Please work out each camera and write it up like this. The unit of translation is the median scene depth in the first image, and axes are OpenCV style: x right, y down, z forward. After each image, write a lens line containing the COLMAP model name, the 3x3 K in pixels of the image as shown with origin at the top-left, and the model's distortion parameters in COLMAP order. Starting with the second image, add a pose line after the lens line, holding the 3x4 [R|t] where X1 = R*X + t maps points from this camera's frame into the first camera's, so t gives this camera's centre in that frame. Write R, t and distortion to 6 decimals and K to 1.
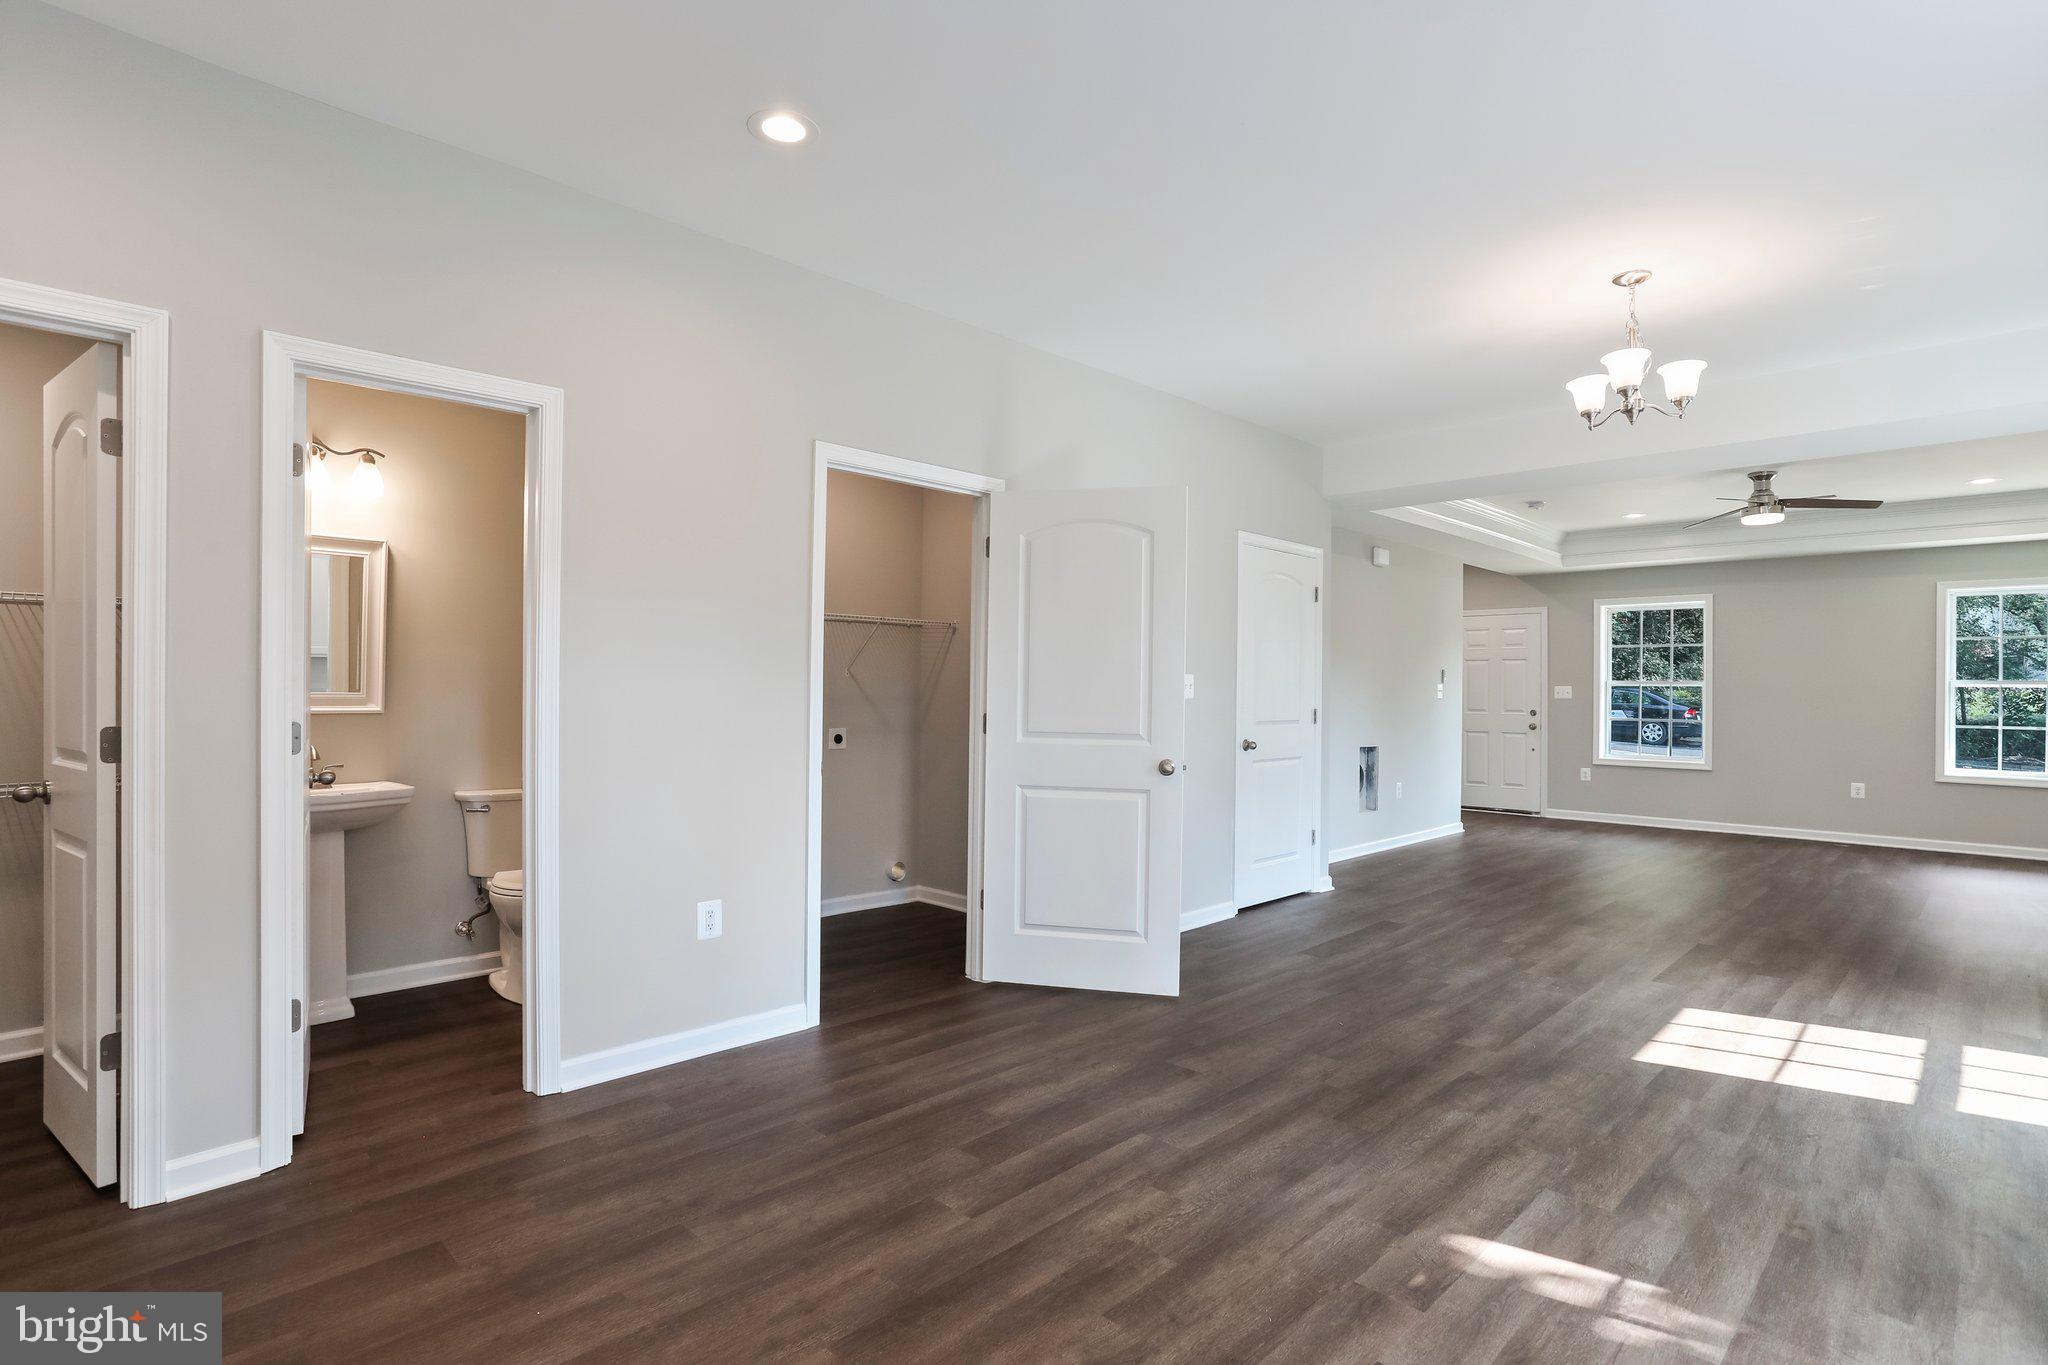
lens RADIAL K [[1025.9, 0, 1024.0], [0, 1025.9, 682.5], [0, 0, 1]] dist [-0.041627, 0.023627]
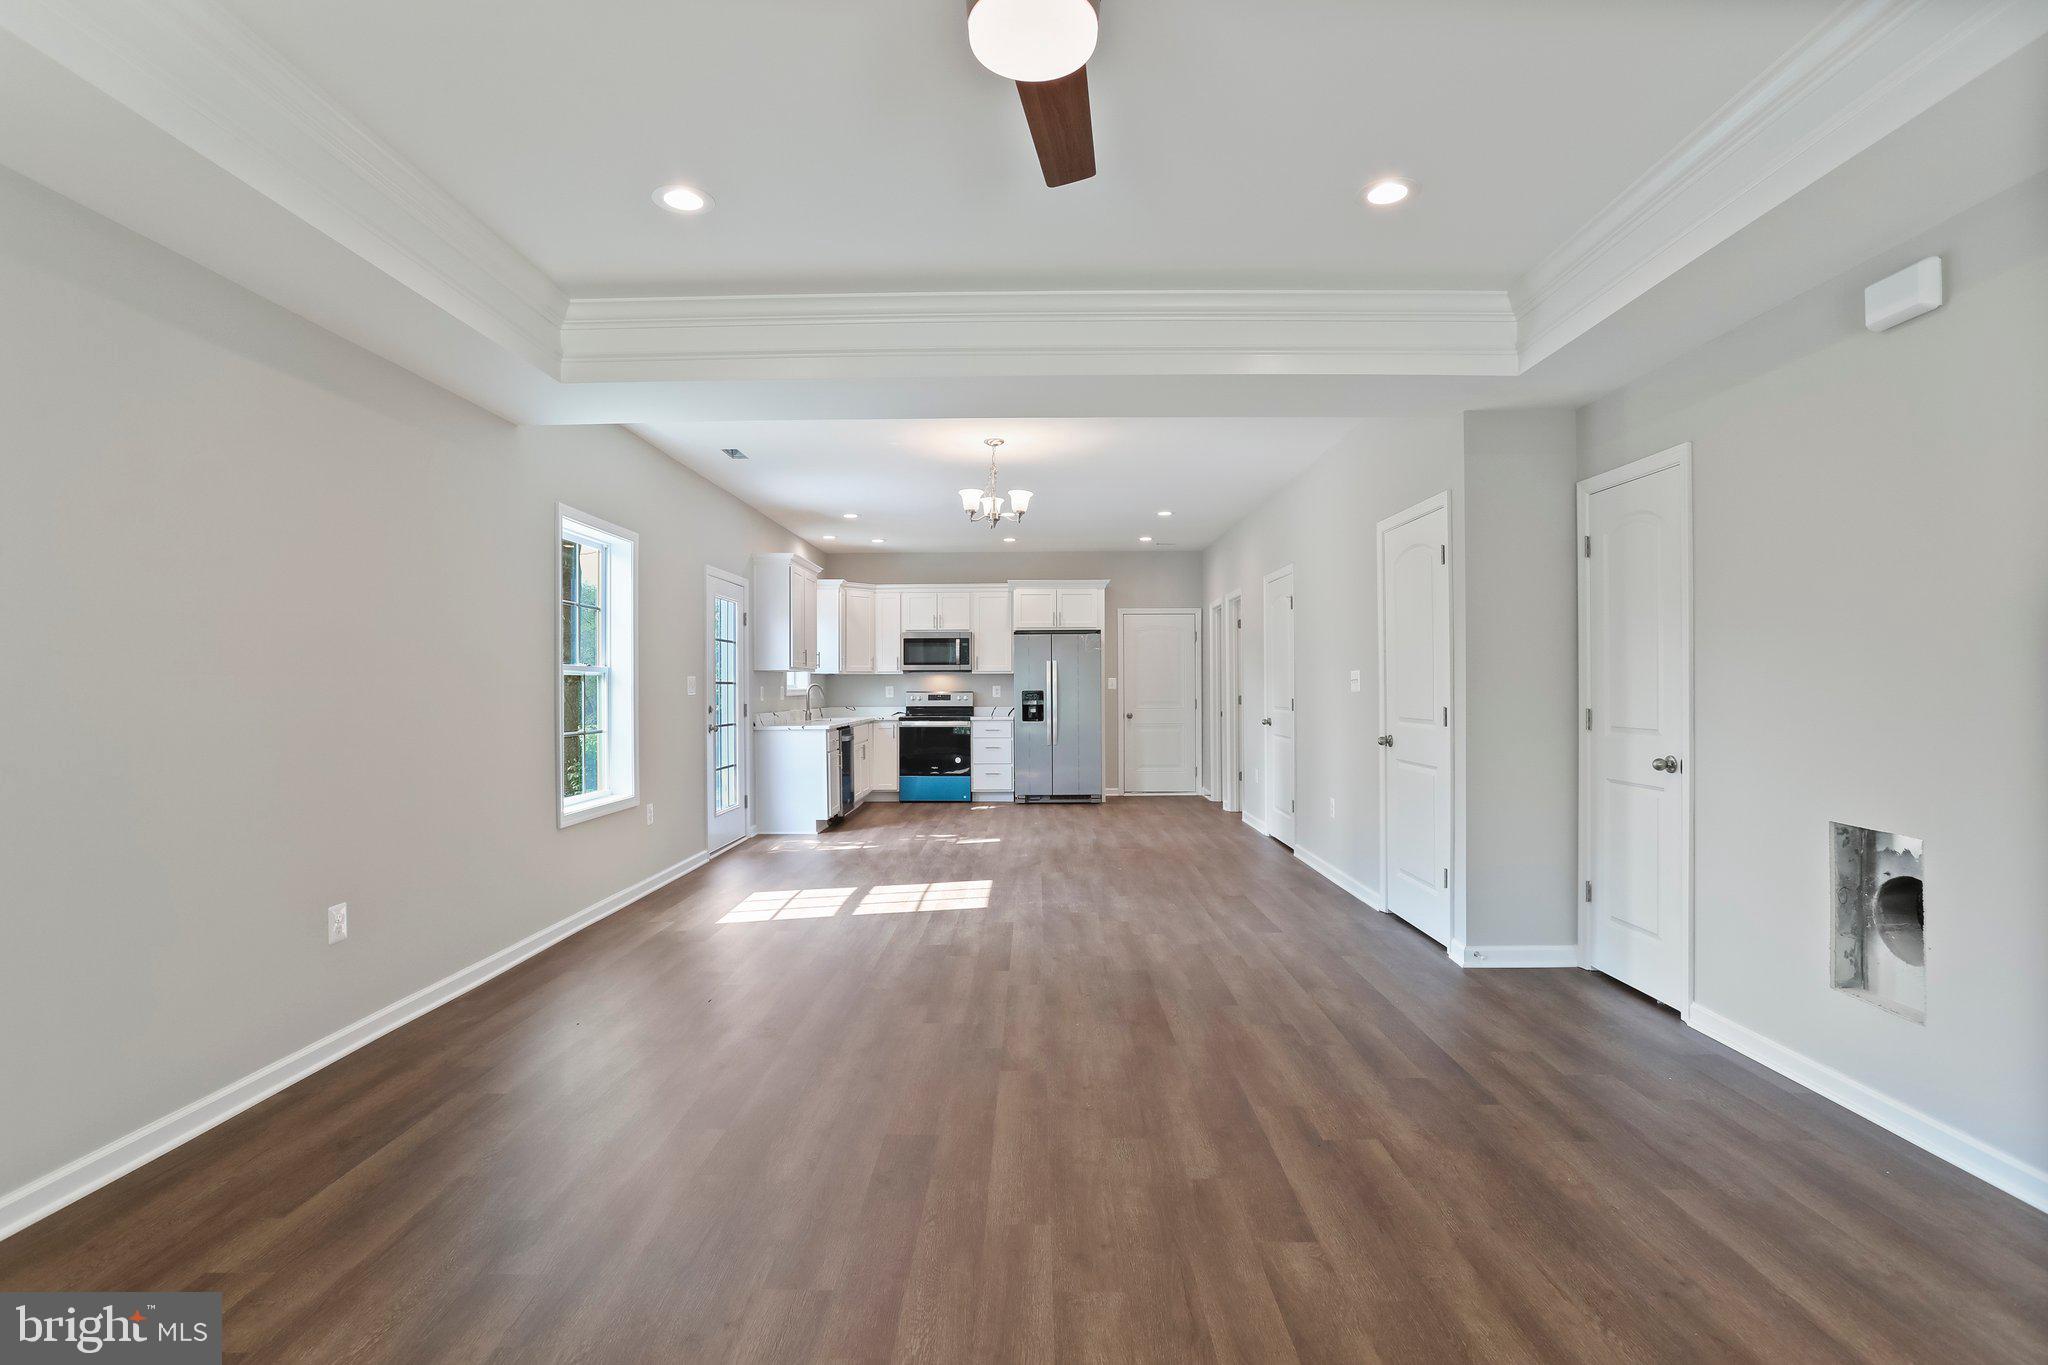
lens RADIAL K [[1001.6, 0, 1024.0], [0, 1001.6, 682.5], [0, 0, 1]] dist [-0.061639, 0.038966]
pose [[-0.721334, -0.008912, -0.692530, 1.950083], [0.001870, 0.999889, -0.014814, 0.034201], [0.692584, -0.011981, -0.721237, 2.536521]]
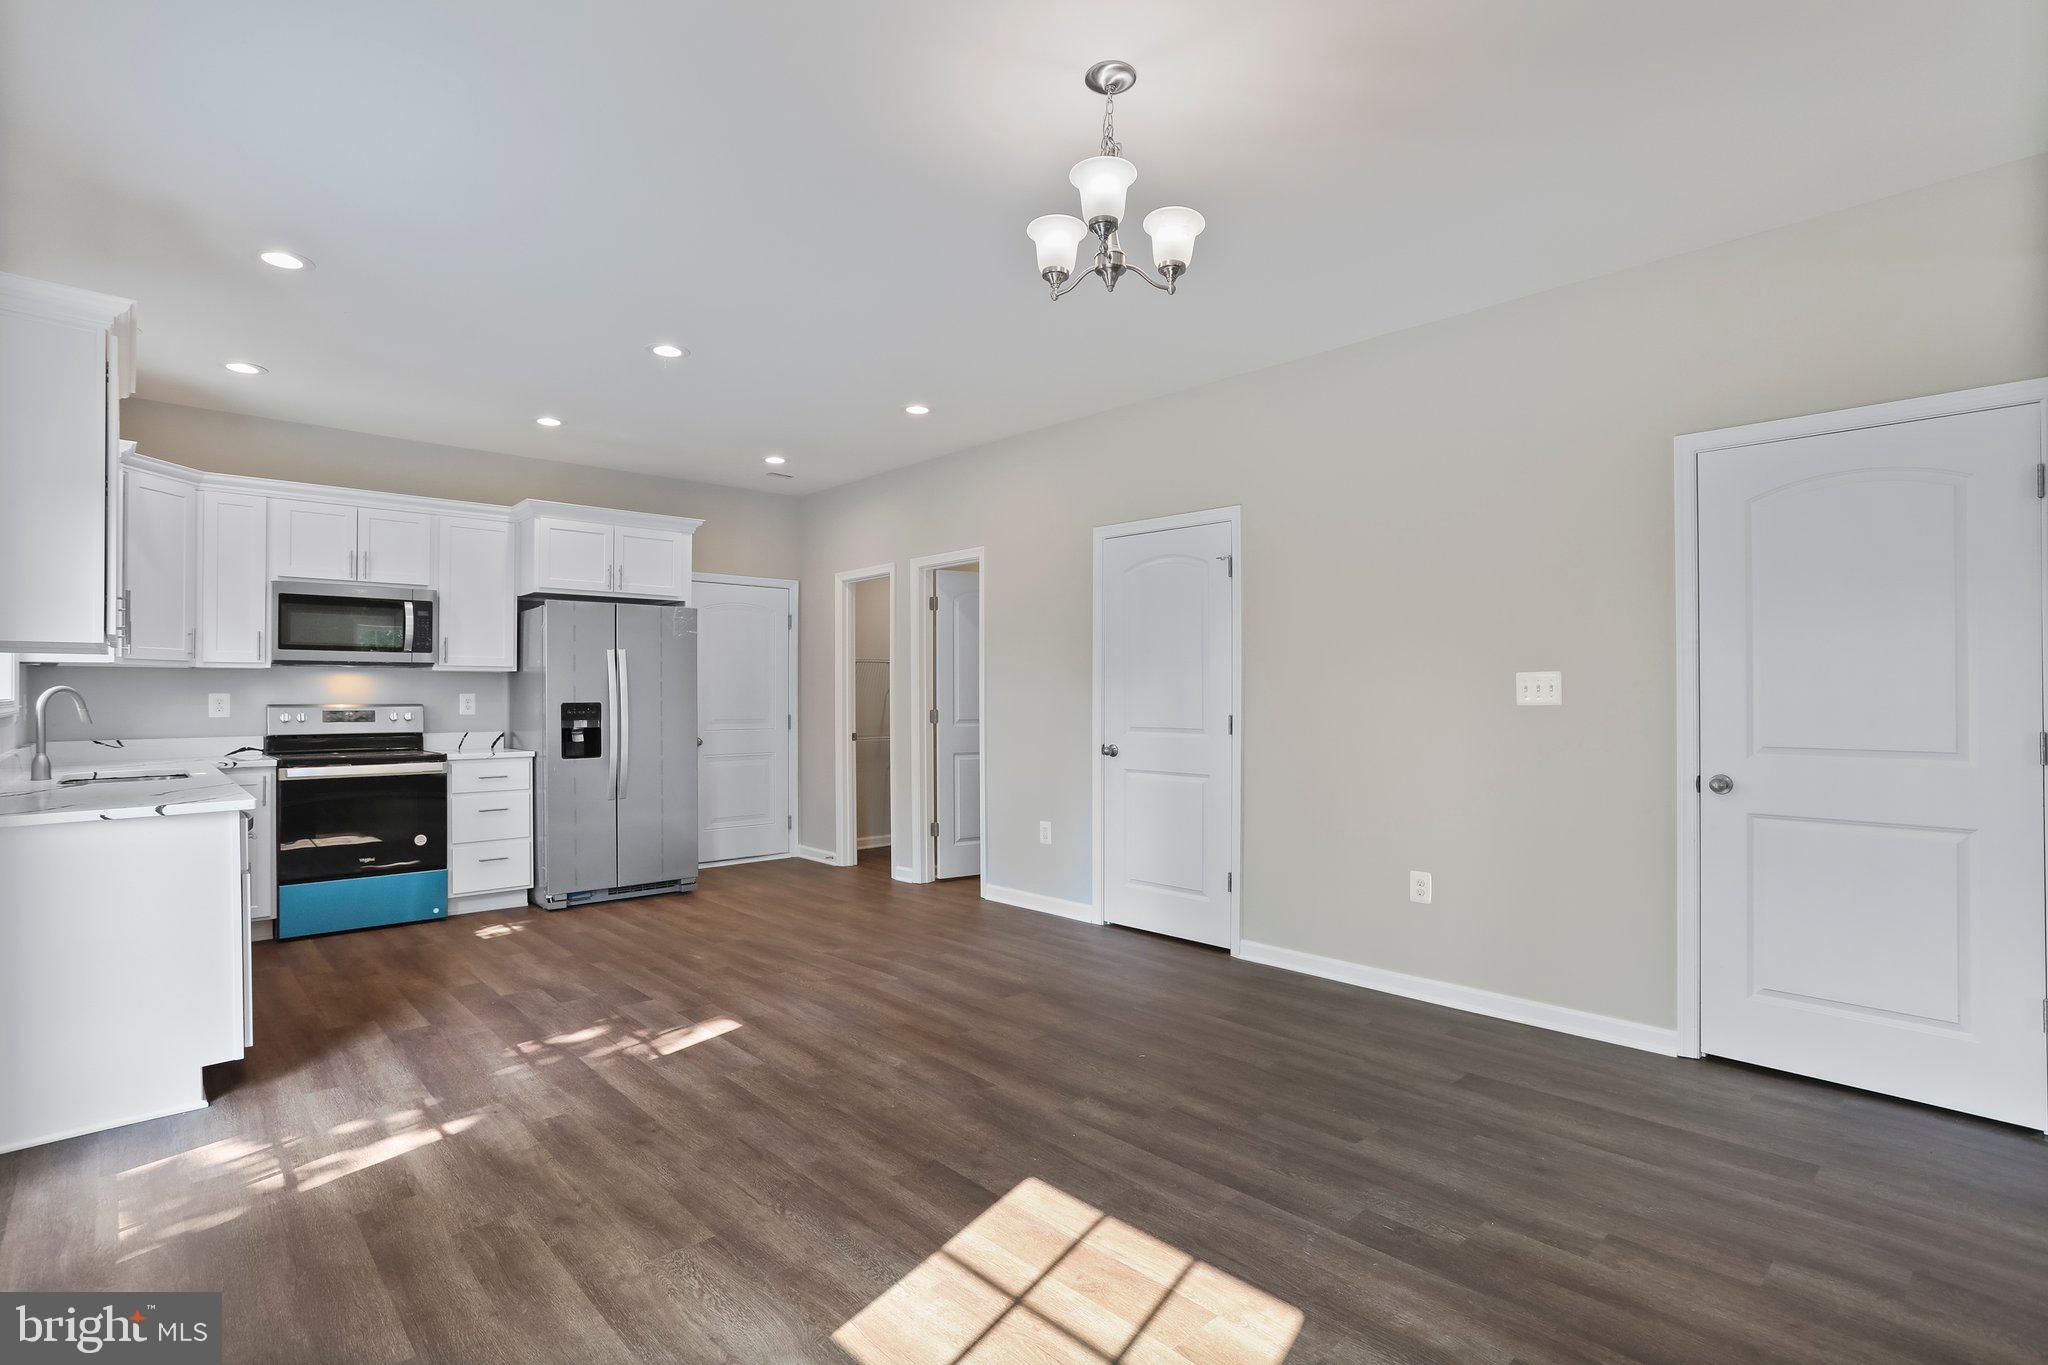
lens RADIAL K [[1001.6, 0, 1024.0], [0, 1001.6, 682.5], [0, 0, 1]] dist [-0.061639, 0.038966]
pose [[-0.047640, -0.021083, -0.998642, 1.421220], [0.006931, 0.999746, -0.021437, 0.020053], [0.998841, -0.007943, -0.047481, 1.097767]]
